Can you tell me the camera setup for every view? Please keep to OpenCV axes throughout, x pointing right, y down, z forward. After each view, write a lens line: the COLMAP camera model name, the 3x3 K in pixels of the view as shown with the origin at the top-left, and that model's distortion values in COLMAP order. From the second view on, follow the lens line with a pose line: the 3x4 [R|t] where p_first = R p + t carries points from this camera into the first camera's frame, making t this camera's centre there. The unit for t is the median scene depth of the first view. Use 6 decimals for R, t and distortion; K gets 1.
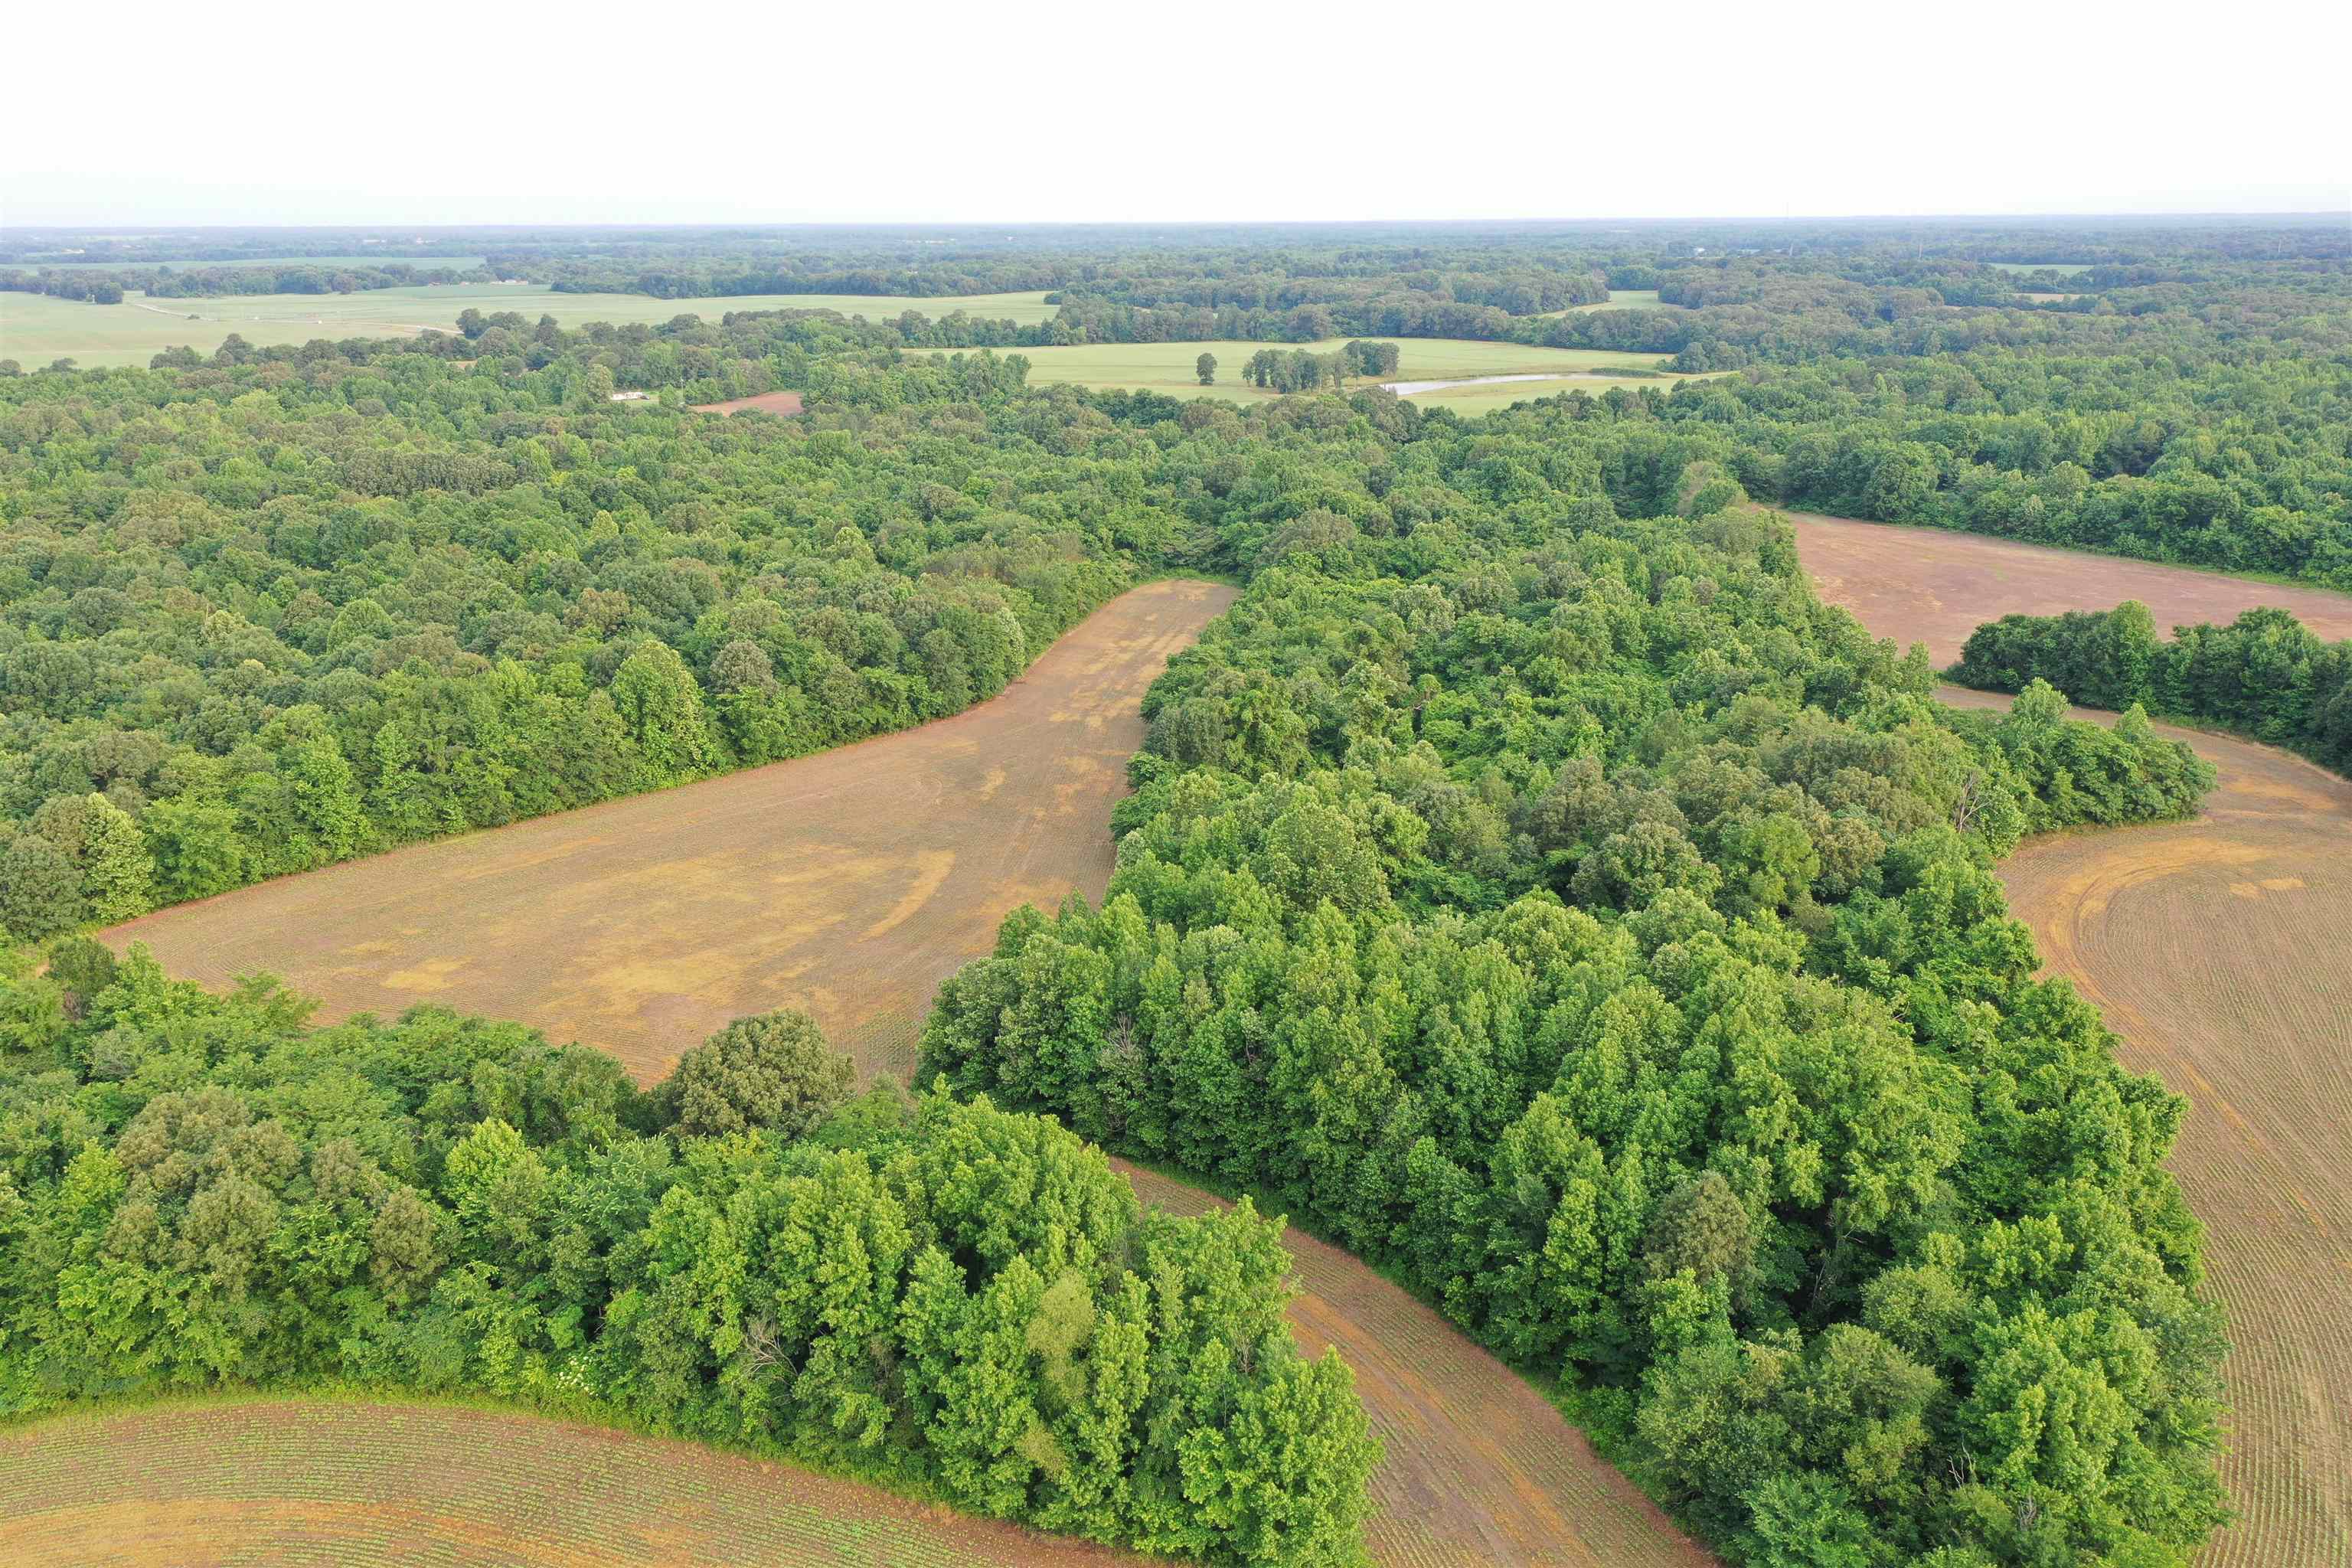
lens RADIAL K [[1859.0, 0, 1171.3], [0, 1859.0, 783.8], [0, 0, 1]] dist [0.010882, -0.000754]
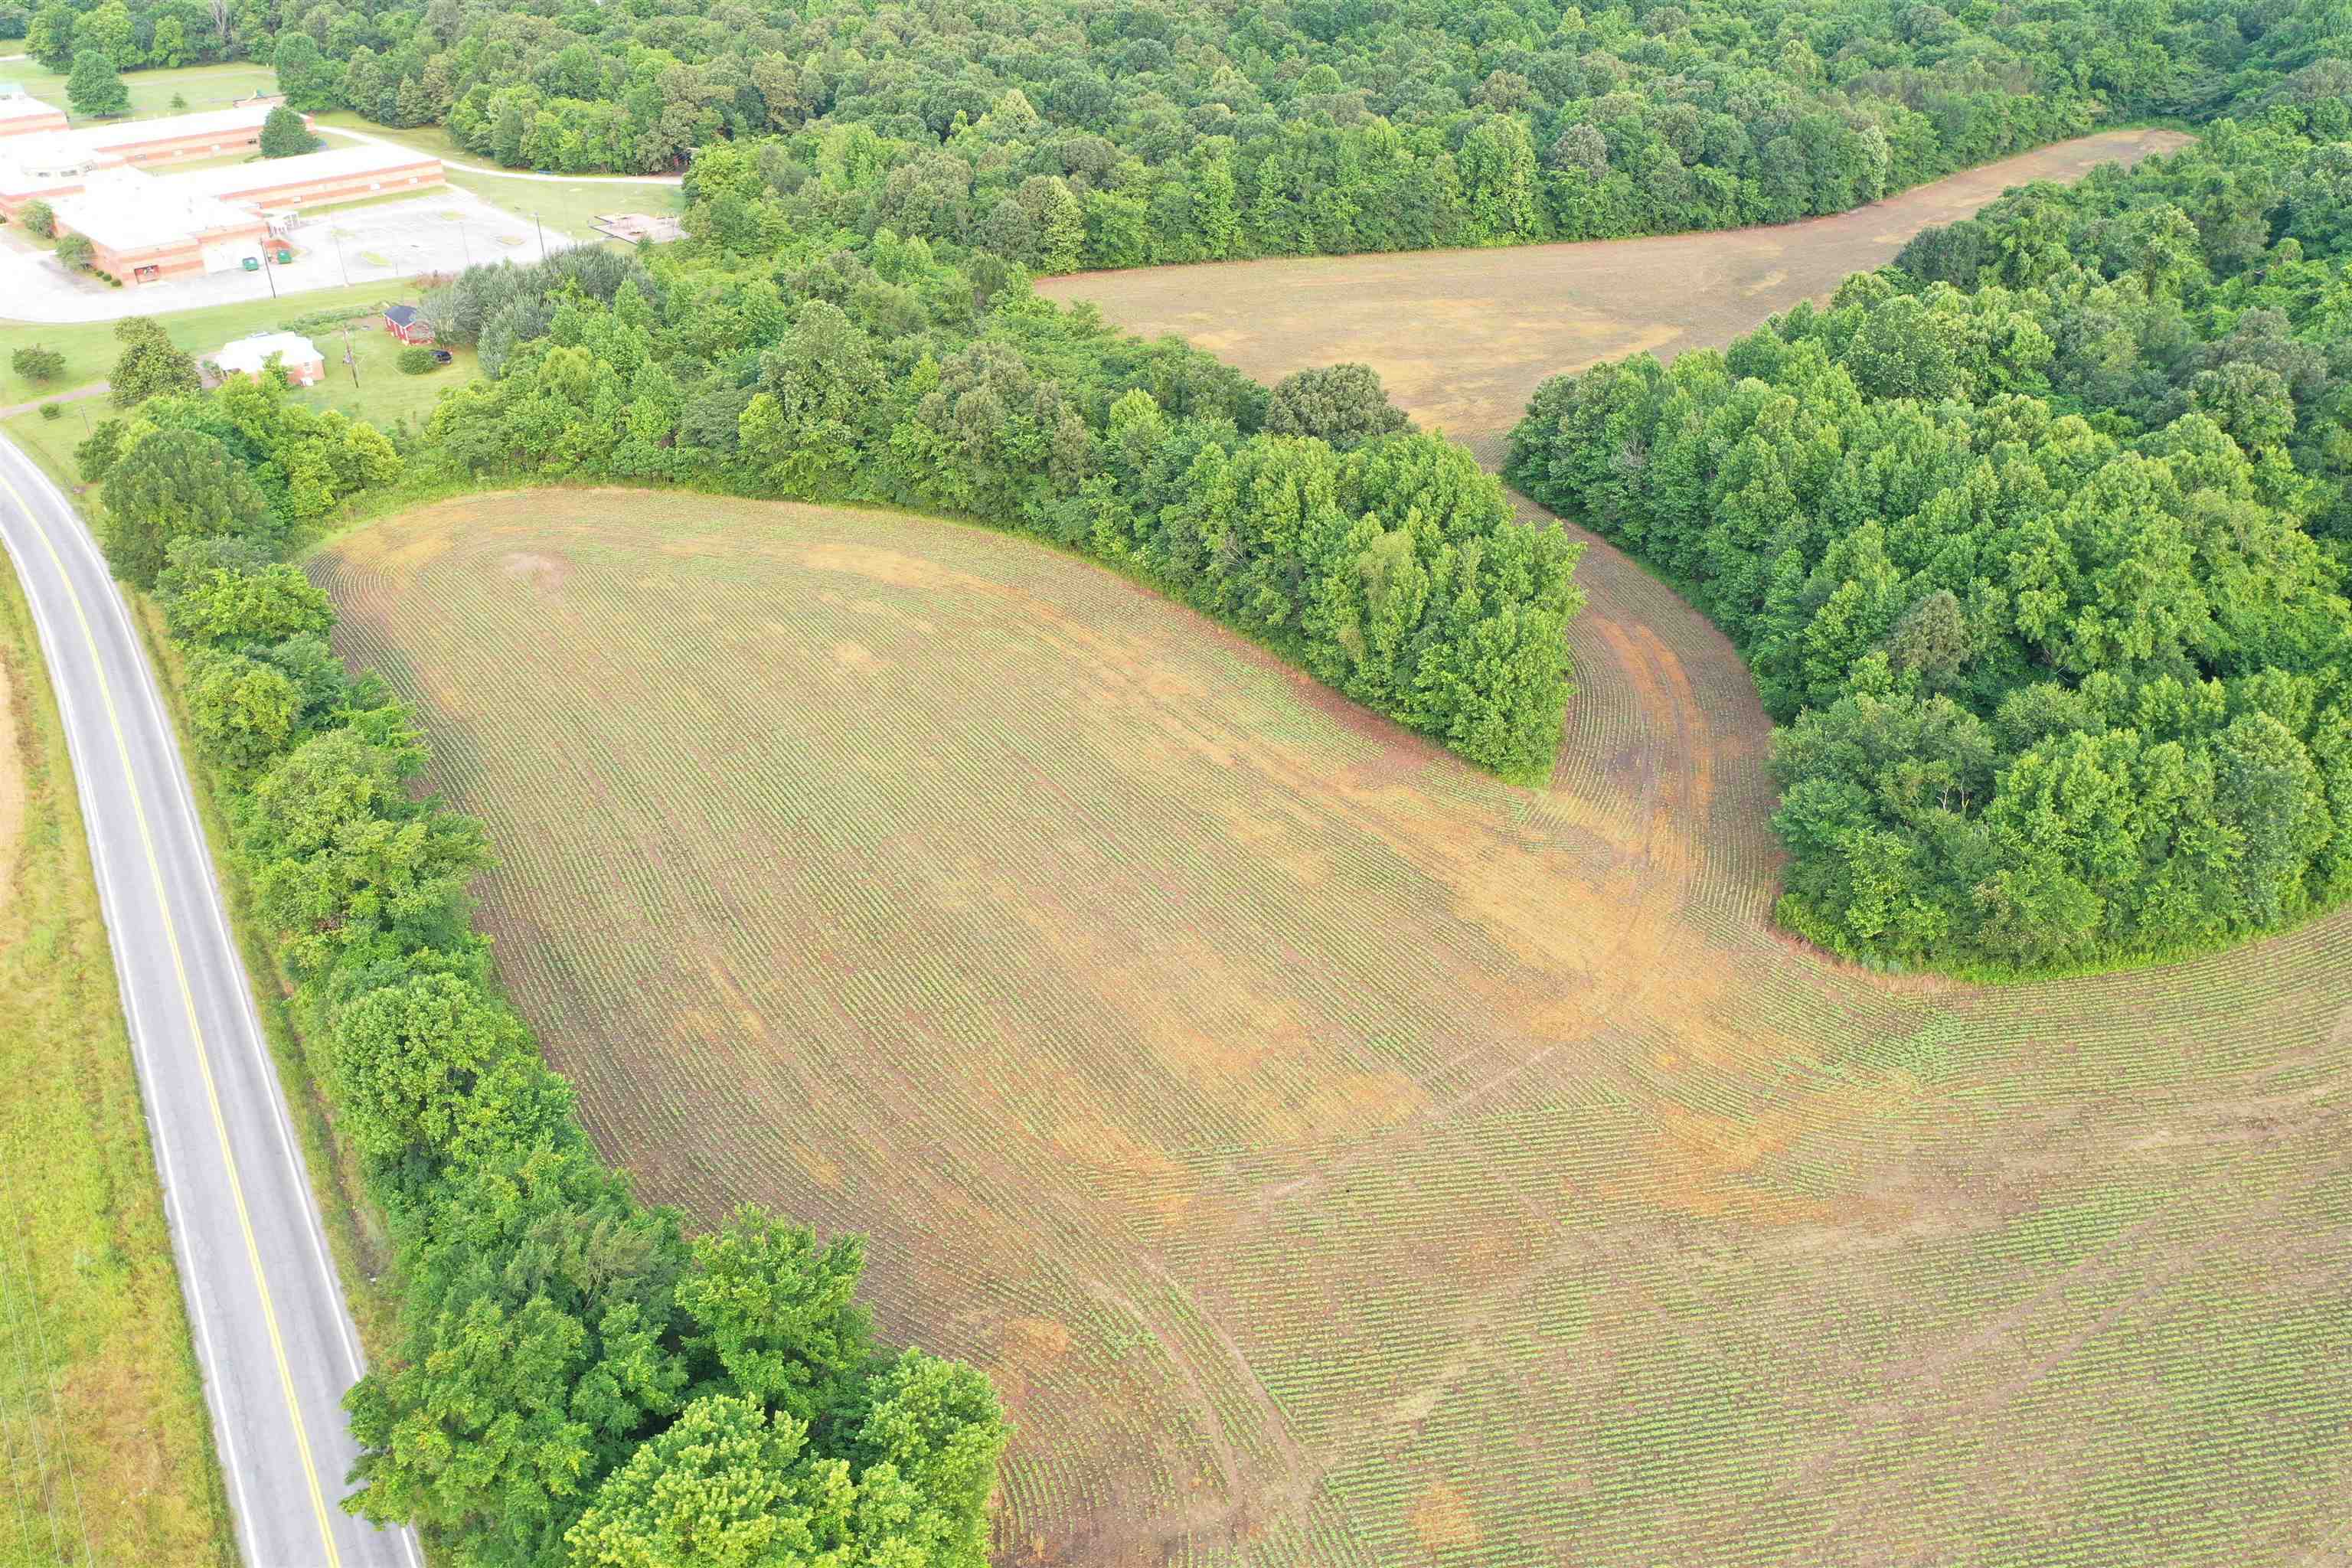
lens RADIAL K [[1864.8, 0, 1172.0], [0, 1864.8, 780.3], [0, 0, 1]] dist [0.006874, 0.001224]
pose [[0.826260, 0.271186, -0.493713, 0.237636], [-0.151970, 0.951302, 0.268197, 0.036952], [0.542402, -0.146571, 0.827235, -0.131315]]
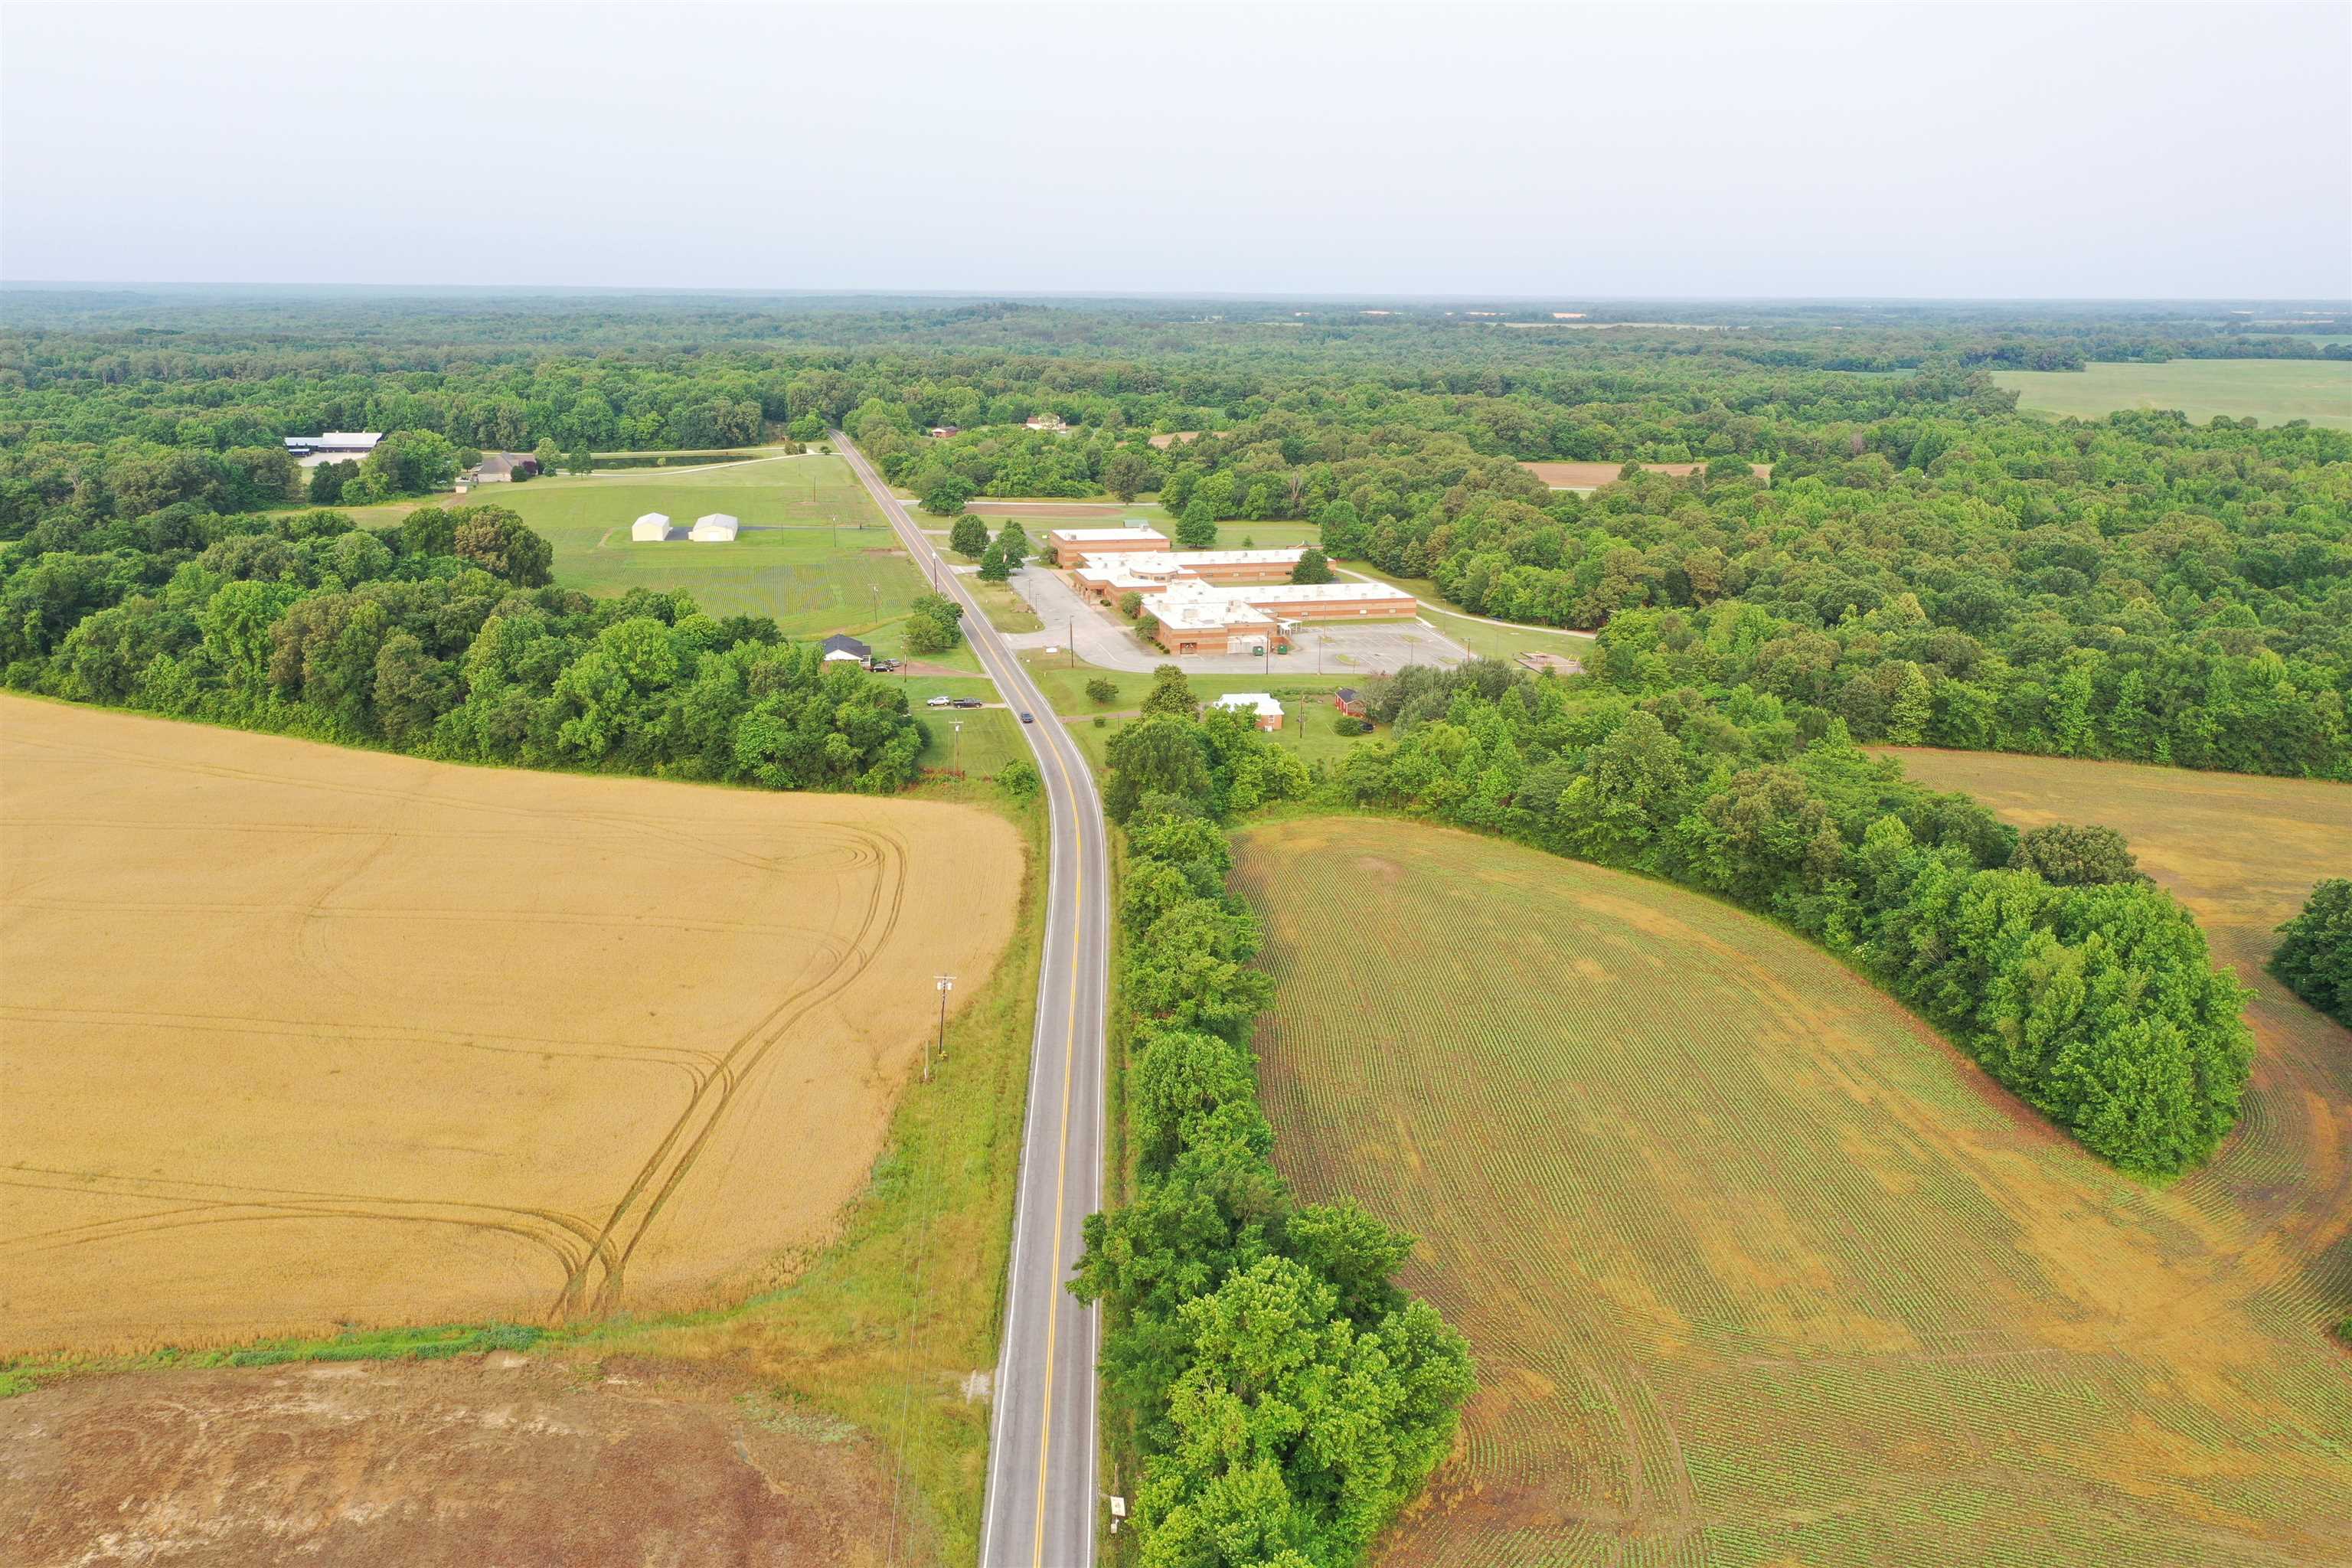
lens RADIAL K [[1859.0, 0, 1171.3], [0, 1859.0, 783.8], [0, 0, 1]] dist [0.010882, -0.000754]
pose [[0.435091, 0.241982, -0.867260, 0.417977], [-0.272764, 0.953371, 0.129168, 0.055465], [0.858077, 0.180358, 0.480807, -0.207842]]
